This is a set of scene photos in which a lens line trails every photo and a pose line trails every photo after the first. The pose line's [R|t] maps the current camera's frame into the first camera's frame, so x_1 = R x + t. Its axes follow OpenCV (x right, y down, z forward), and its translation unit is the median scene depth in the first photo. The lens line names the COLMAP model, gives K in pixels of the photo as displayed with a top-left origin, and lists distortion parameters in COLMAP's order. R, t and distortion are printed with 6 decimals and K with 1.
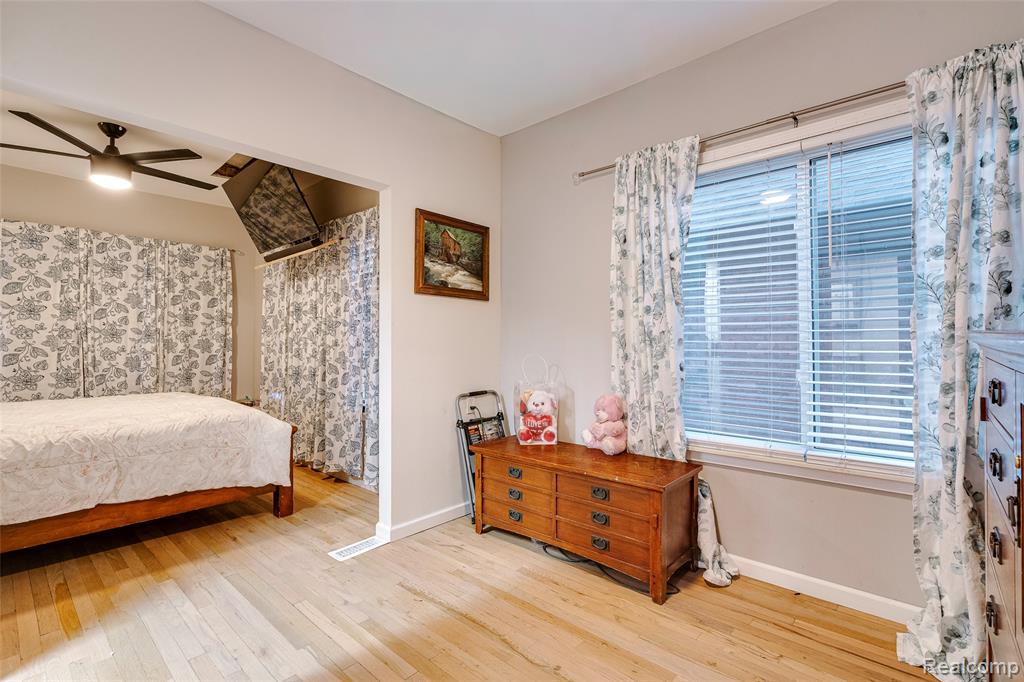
lens RADIAL K [[472.2, 0, 514.9], [0, 472.2, 338.2], [0, 0, 1]] dist [-0.005938, 0.002520]
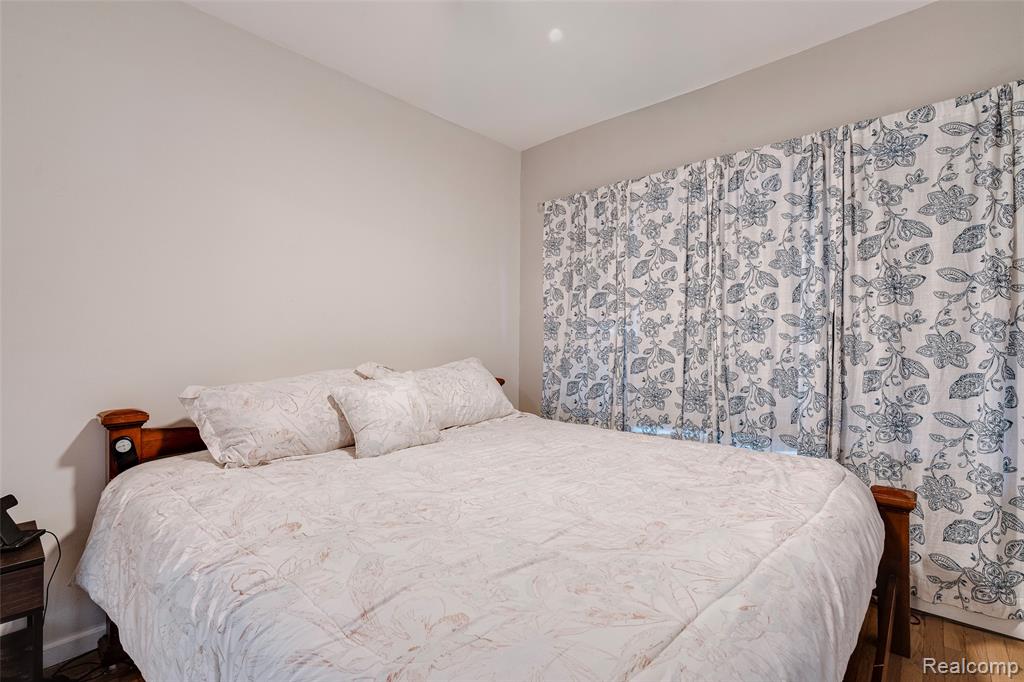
lens RADIAL K [[472.2, 0, 505.2], [0, 472.2, 338.9], [0, 0, 1]] dist [-0.005938, 0.002520]
pose [[-0.014804, -0.002261, -0.999888, -0.333847], [0.015686, 0.999874, -0.002493, 0.002653], [0.999767, -0.015721, -0.014766, 0.833584]]
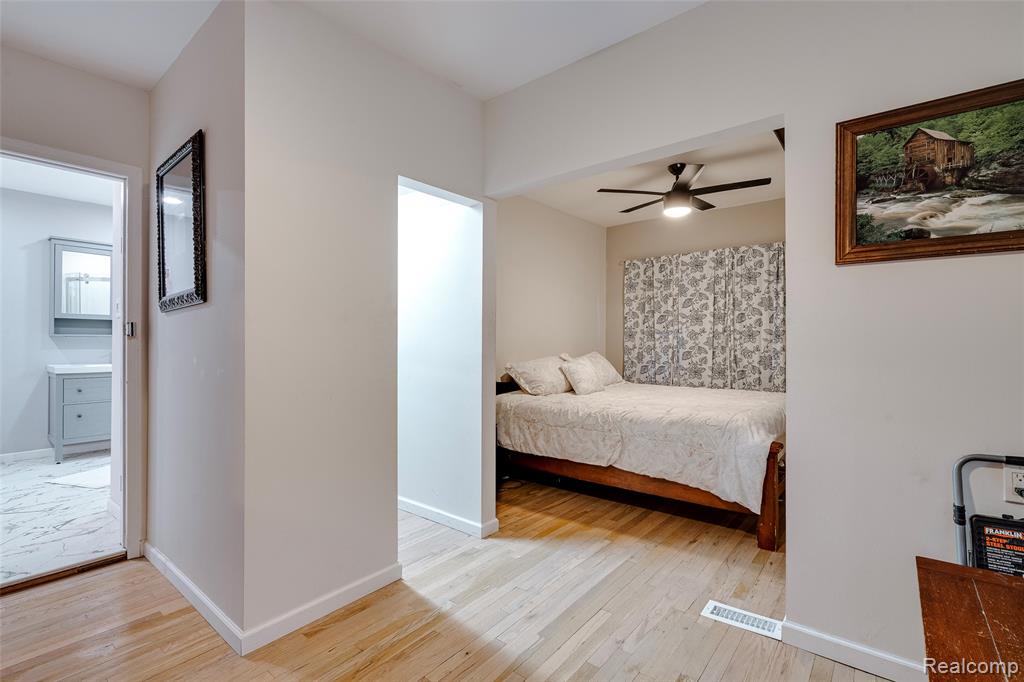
lens RADIAL K [[472.2, 0, 499.6], [0, 472.2, 338.8], [0, 0, 1]] dist [-0.005938, 0.002520]
pose [[0.033391, -0.006819, -0.999419, 0.296188], [0.015717, 0.999857, -0.006297, -0.002693], [0.999319, -0.015498, 0.033493, 0.427292]]
